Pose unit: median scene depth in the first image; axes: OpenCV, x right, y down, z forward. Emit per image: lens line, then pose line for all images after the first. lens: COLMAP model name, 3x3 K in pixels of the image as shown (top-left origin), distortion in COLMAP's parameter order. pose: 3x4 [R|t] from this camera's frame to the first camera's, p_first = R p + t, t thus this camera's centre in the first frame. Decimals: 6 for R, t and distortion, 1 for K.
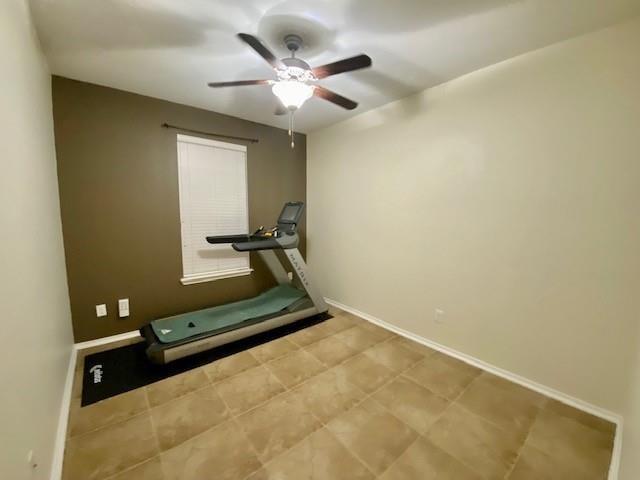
lens RADIAL K [[259.2, 0, 314.6], [0, 259.2, 239.5], [0, 0, 1]] dist [0.024796, -0.019576]
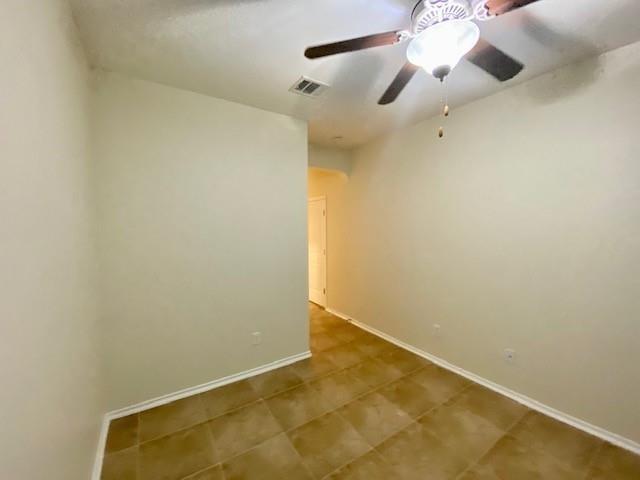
lens RADIAL K [[259.2, 0, 314.6], [0, 259.2, 239.5], [0, 0, 1]] dist [0.024796, -0.019576]
pose [[-0.994203, -0.004233, 0.107439, 0.160132], [0.012127, 0.988434, 0.151164, -0.246602], [-0.106836, 0.151591, -0.982653, 1.946067]]
